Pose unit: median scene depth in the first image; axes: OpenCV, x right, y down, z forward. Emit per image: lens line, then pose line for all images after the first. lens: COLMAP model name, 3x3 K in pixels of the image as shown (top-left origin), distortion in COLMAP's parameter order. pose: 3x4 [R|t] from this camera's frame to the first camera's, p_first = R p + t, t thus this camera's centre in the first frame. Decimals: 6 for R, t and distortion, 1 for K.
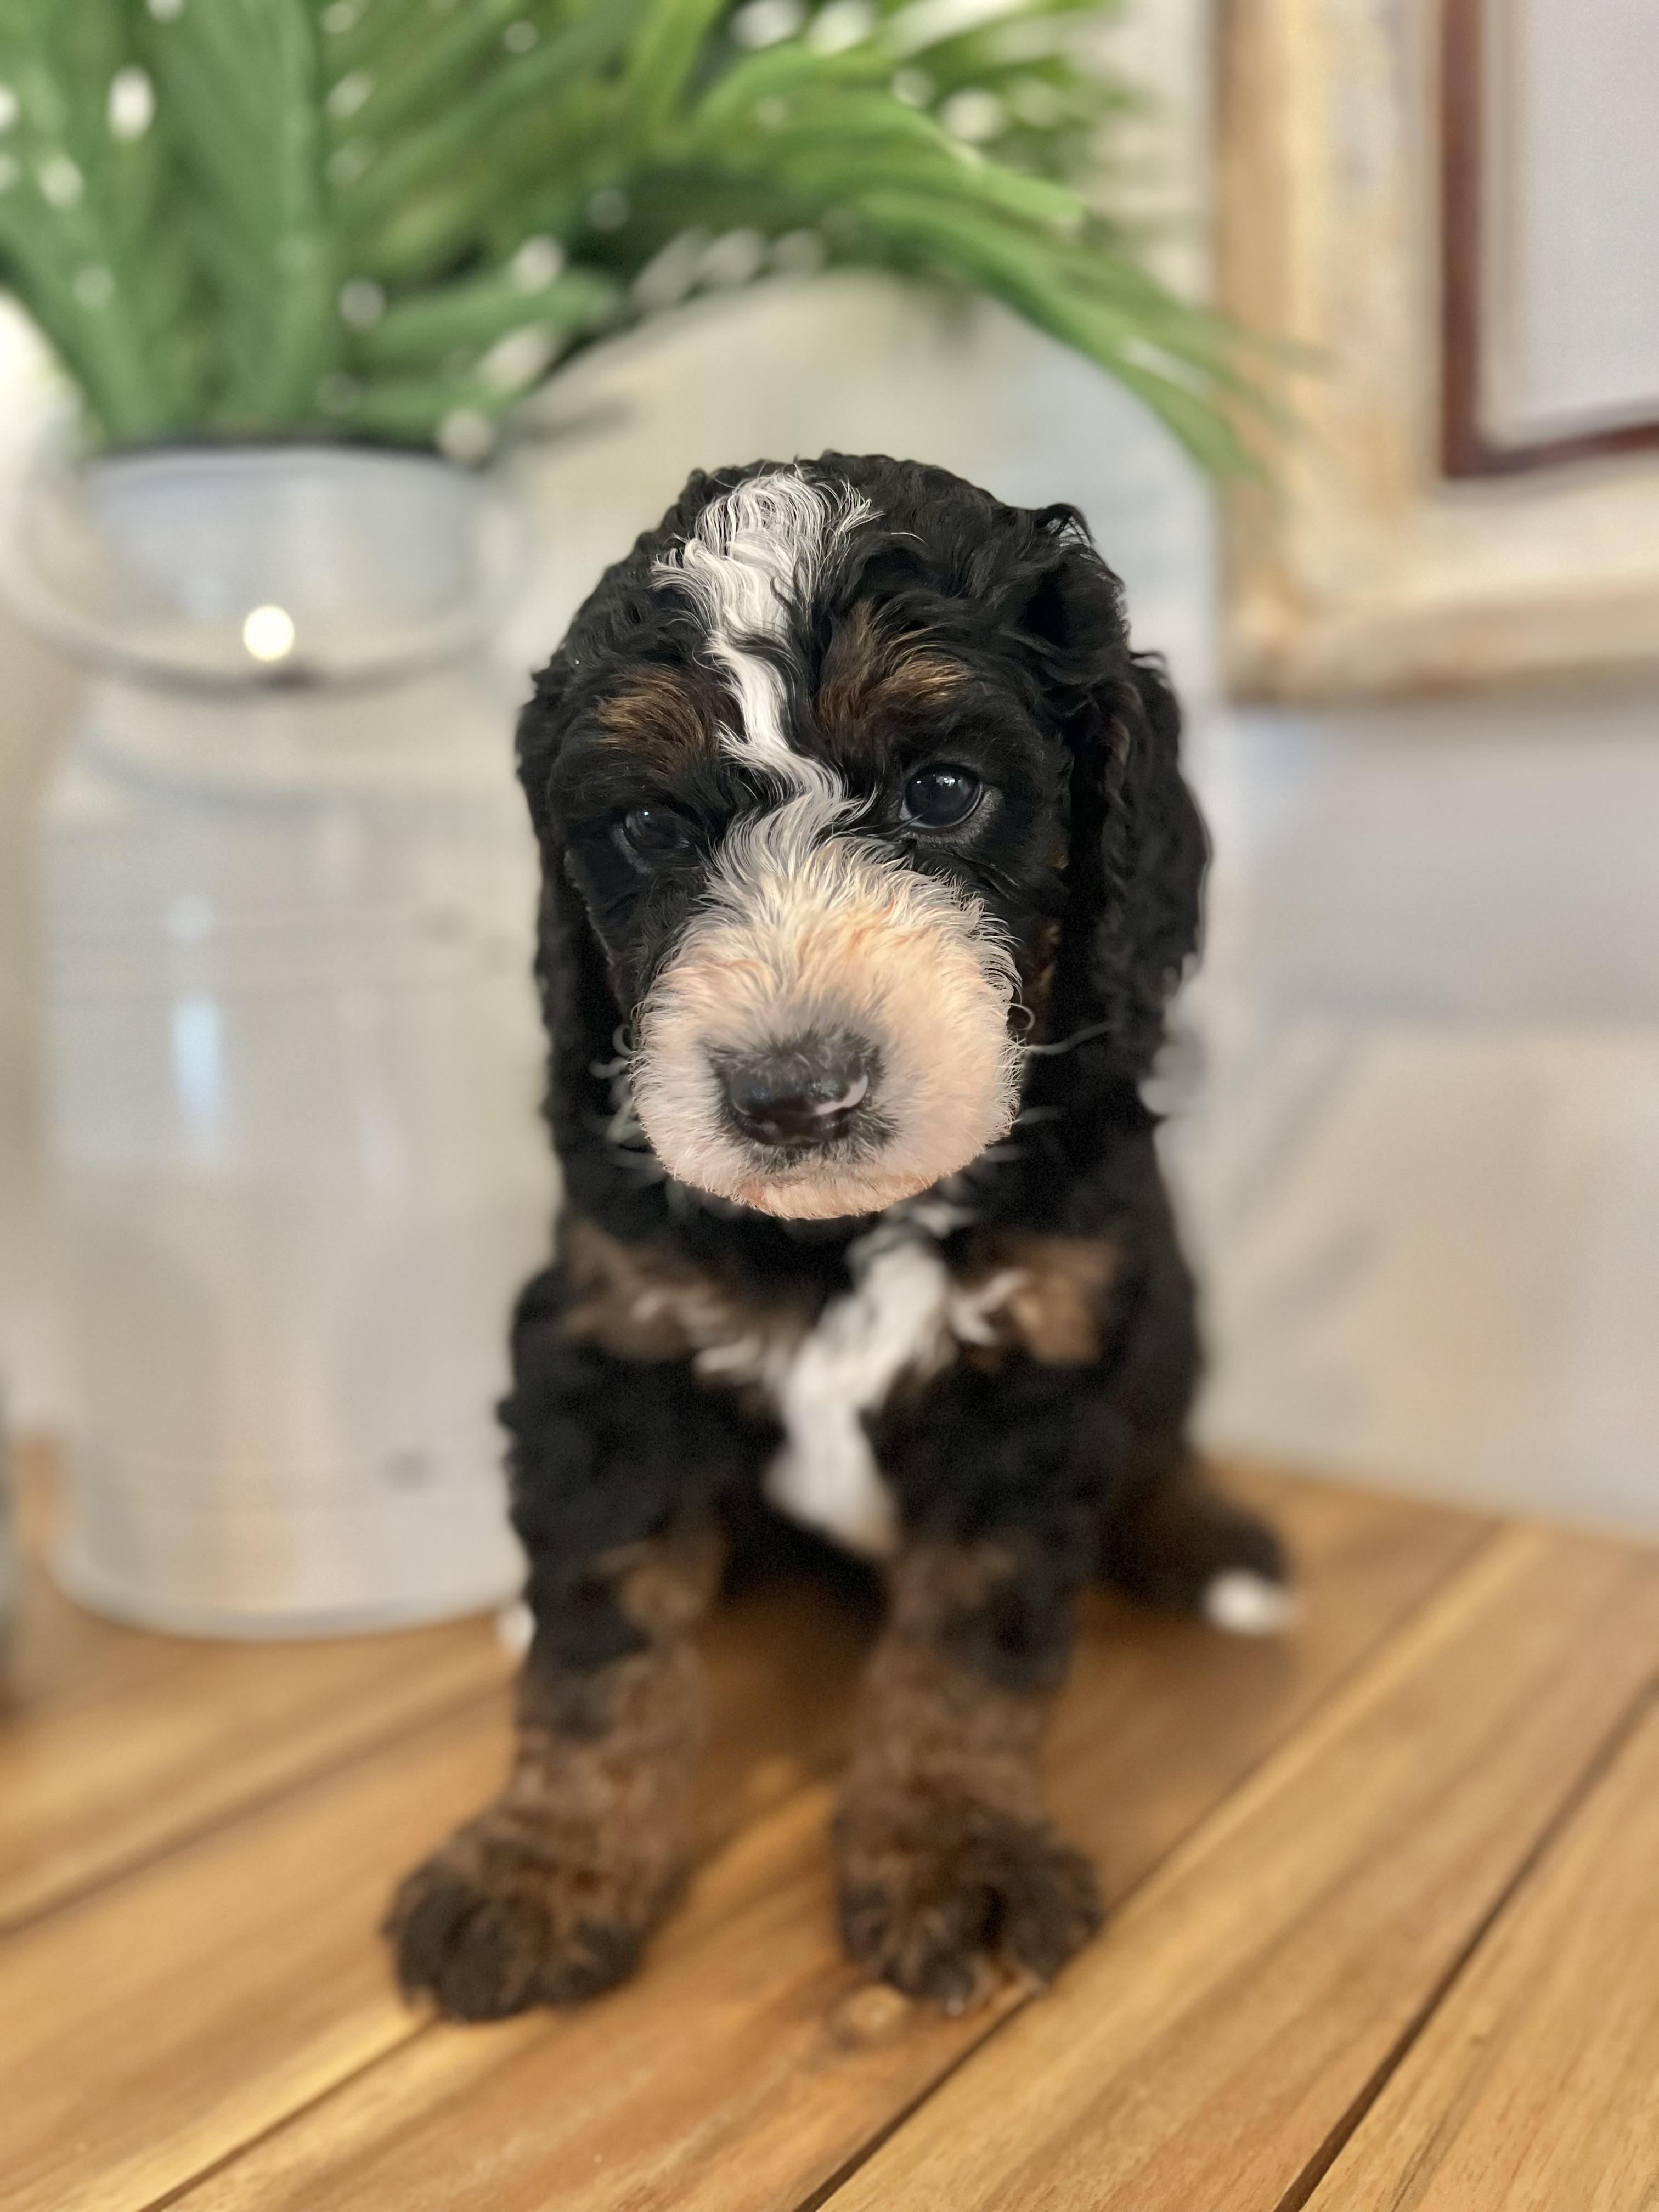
lens RADIAL K [[1700.2, 0, 865.3], [0, 1700.2, 1132.5], [0, 0, 1]] dist [0.064174, -0.098819]
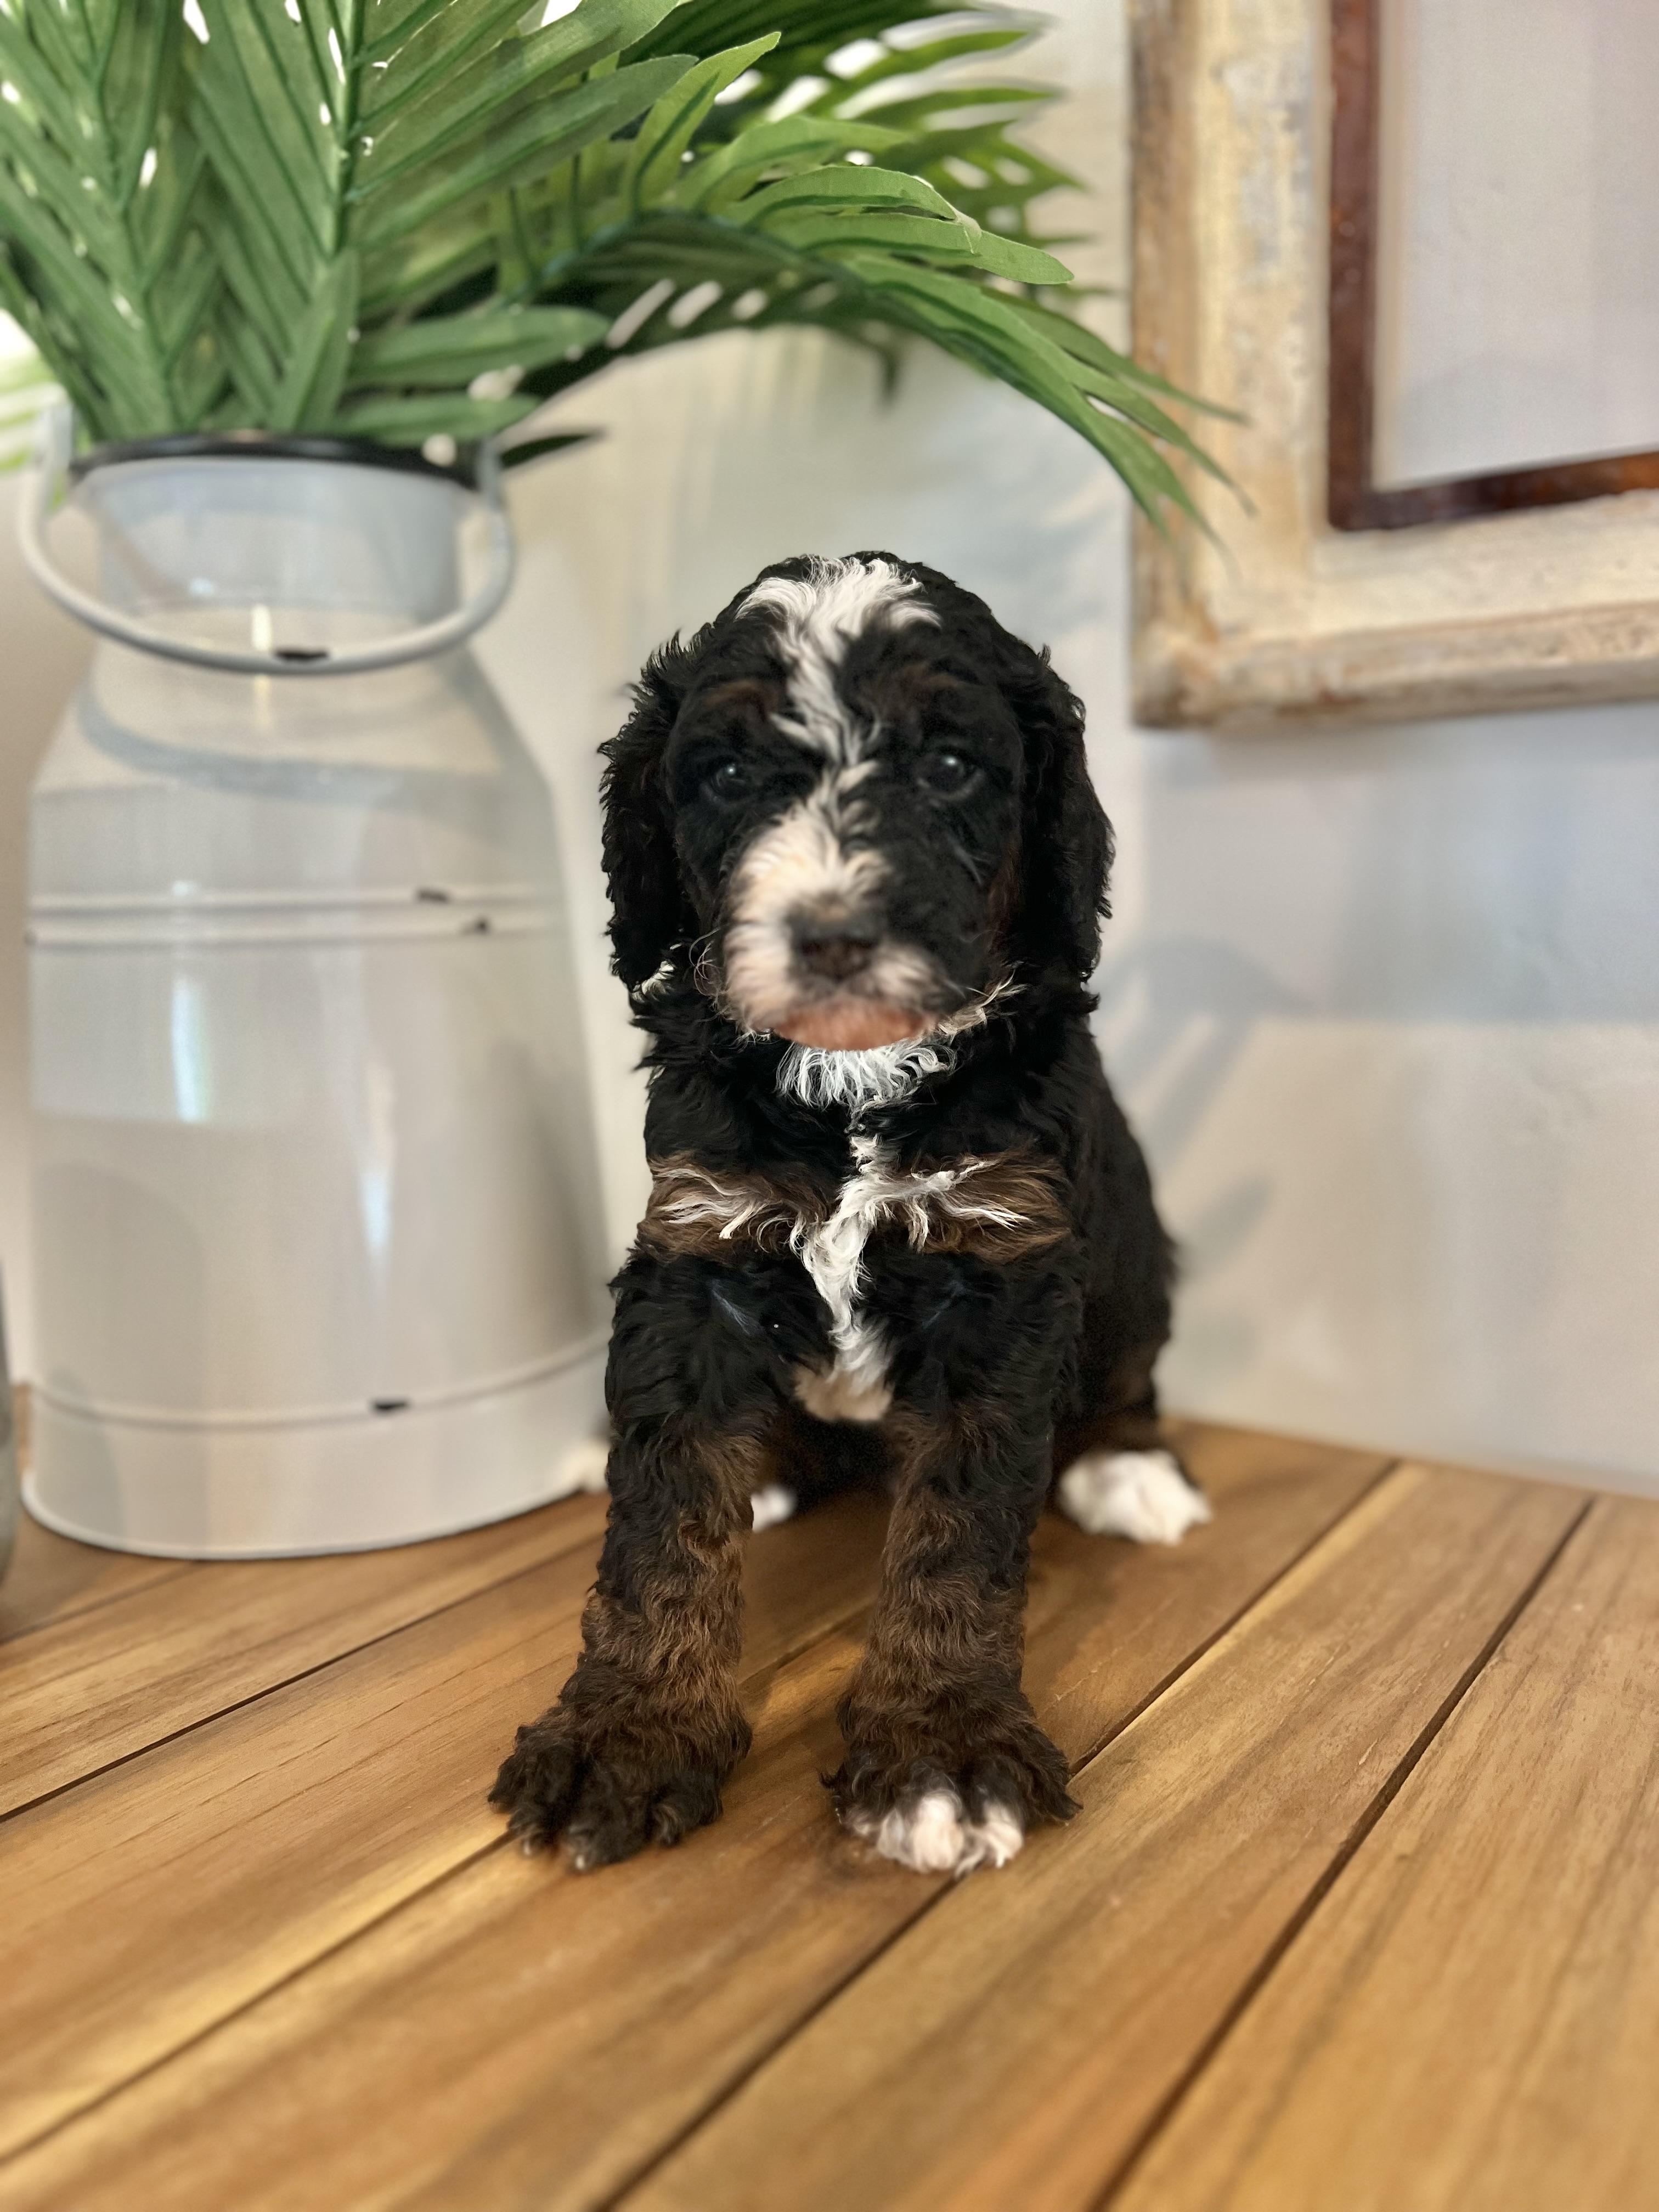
lens RADIAL K [[1692.0, 0, 829.5], [0, 1692.0, 1106.0], [0, 0, 1]] dist [0.059434, -0.091202]
pose [[0.997408, 0.013488, 0.070672, -0.093465], [-0.010404, 0.998985, -0.043826, 0.074172], [-0.071192, 0.042978, 0.996536, -0.103085]]
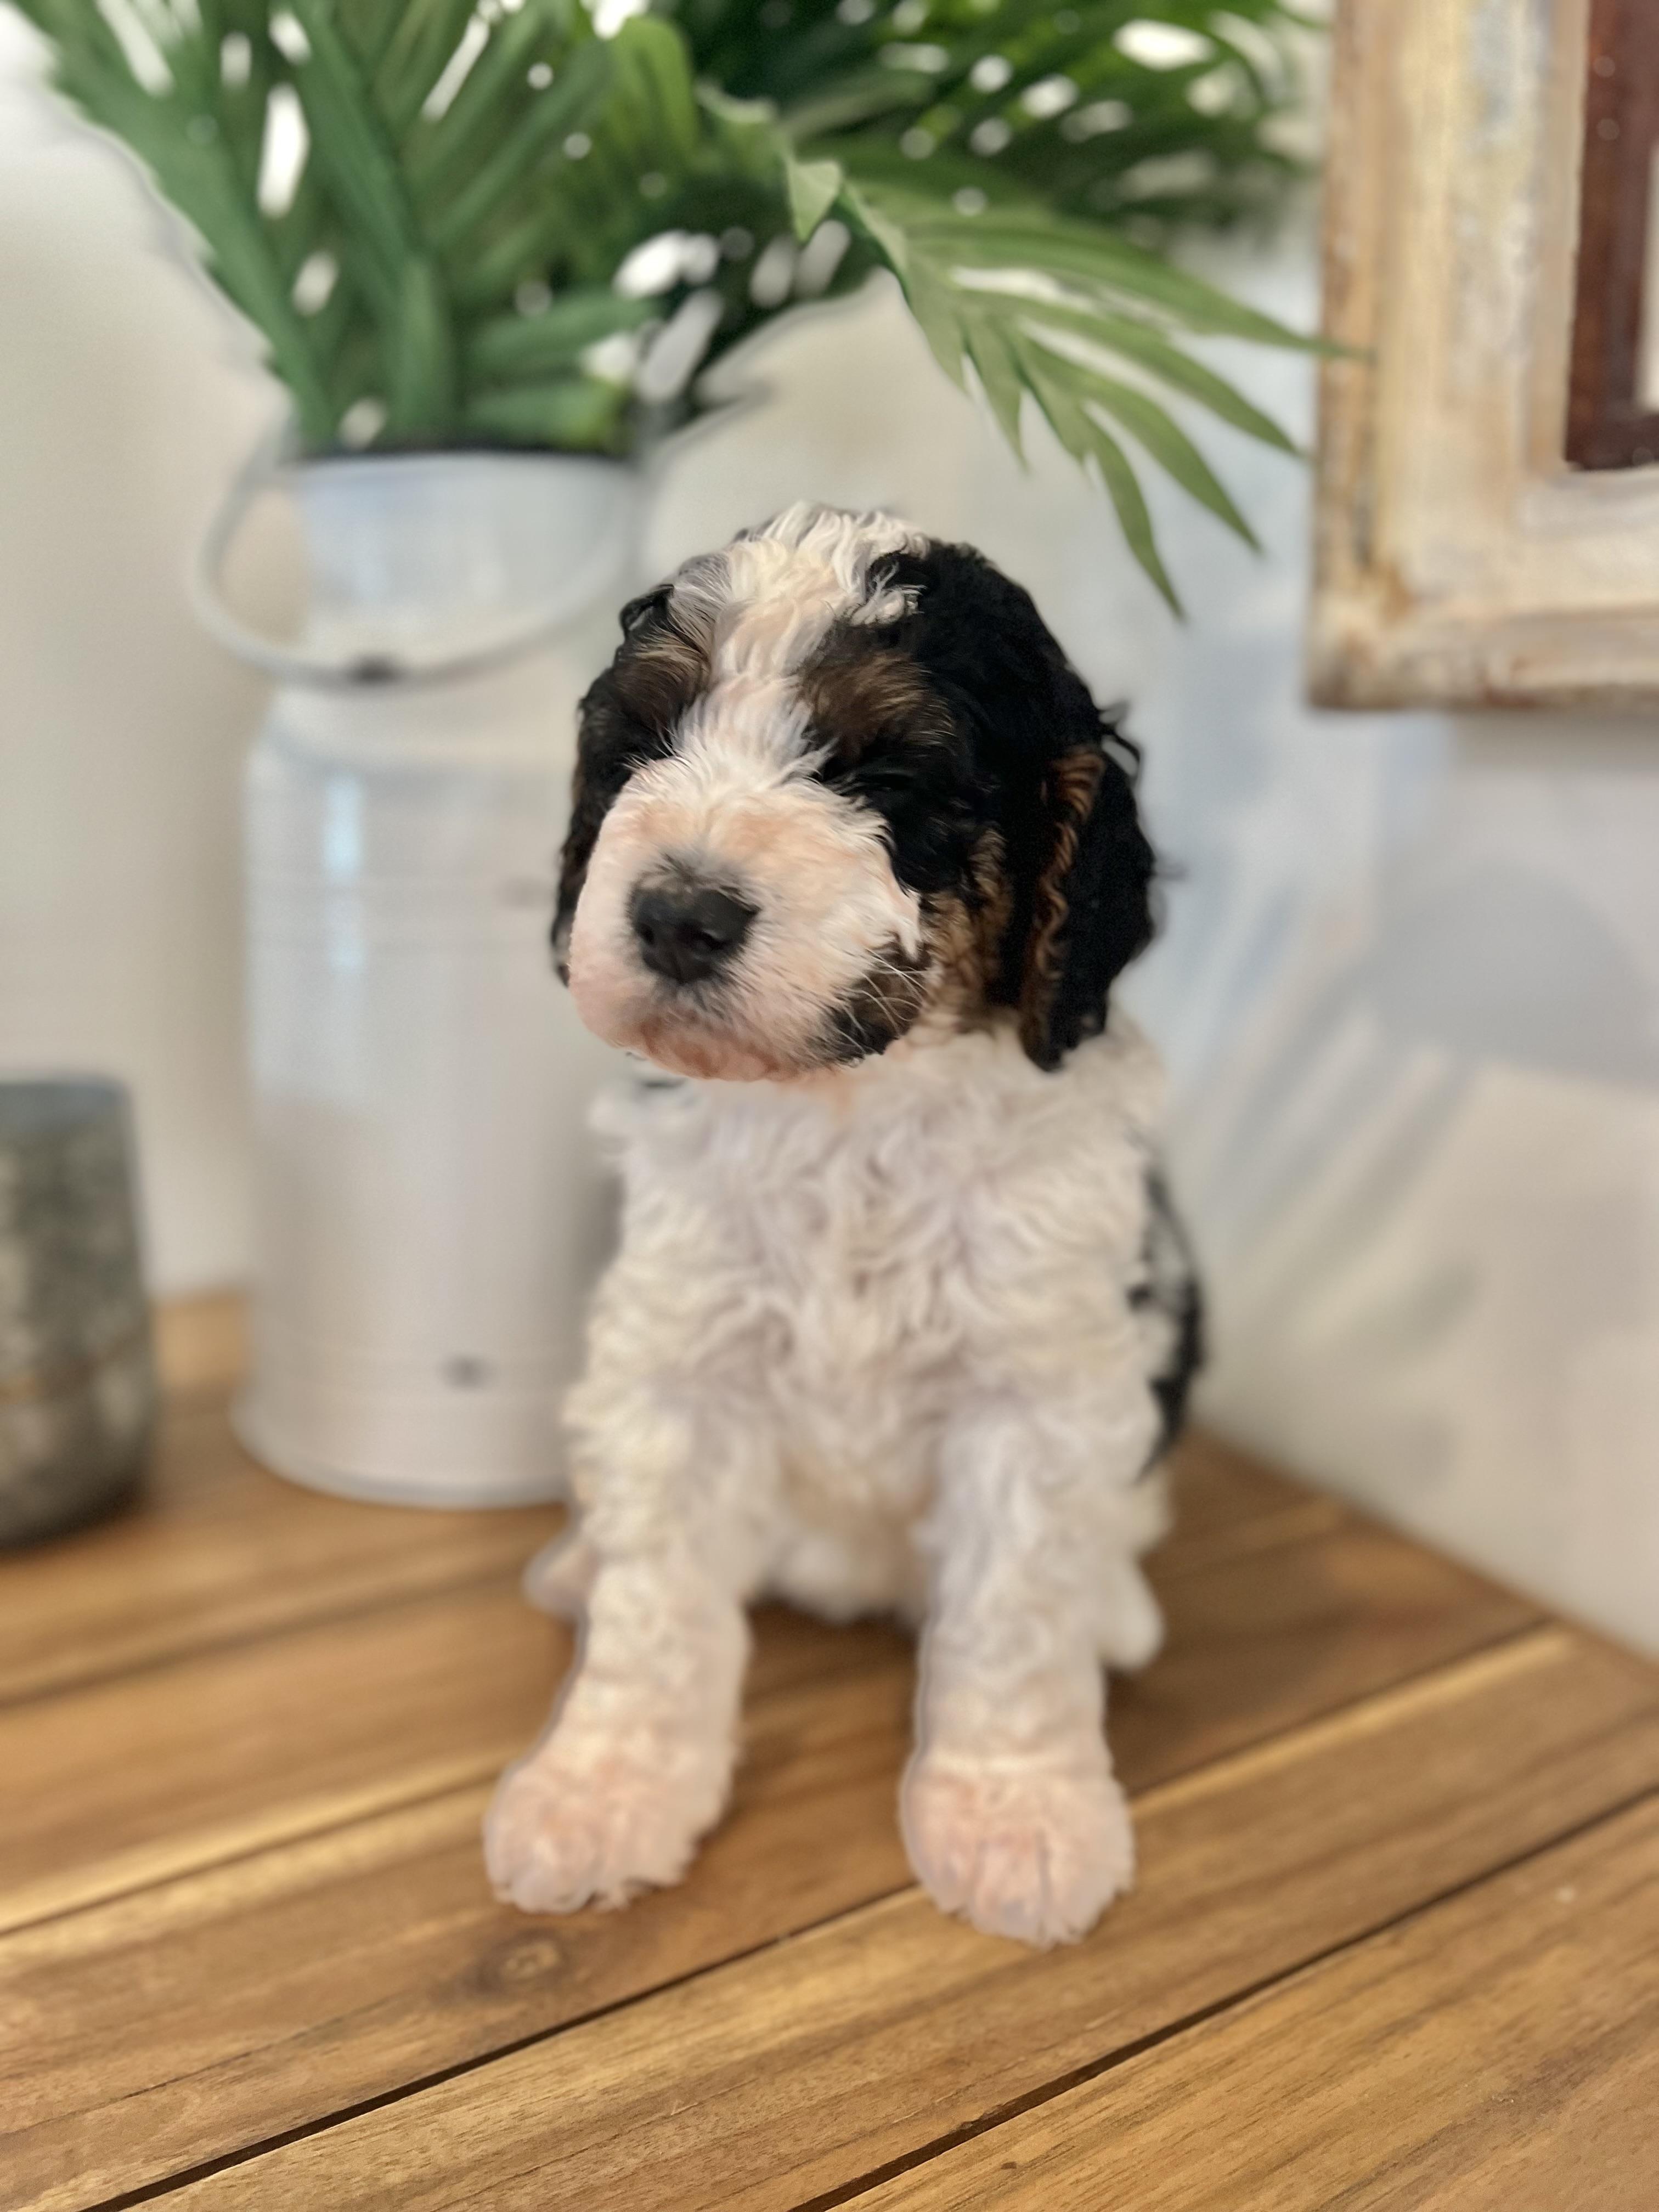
lens RADIAL K [[1692.0, 0, 829.5], [0, 1692.0, 1106.0], [0, 0, 1]] dist [0.059434, -0.091202]
pose [[0.932674, 0.112522, -0.342720, 0.453798], [-0.088556, 0.992451, 0.084848, -0.133487], [0.349680, -0.048785, 0.935598, 0.057596]]
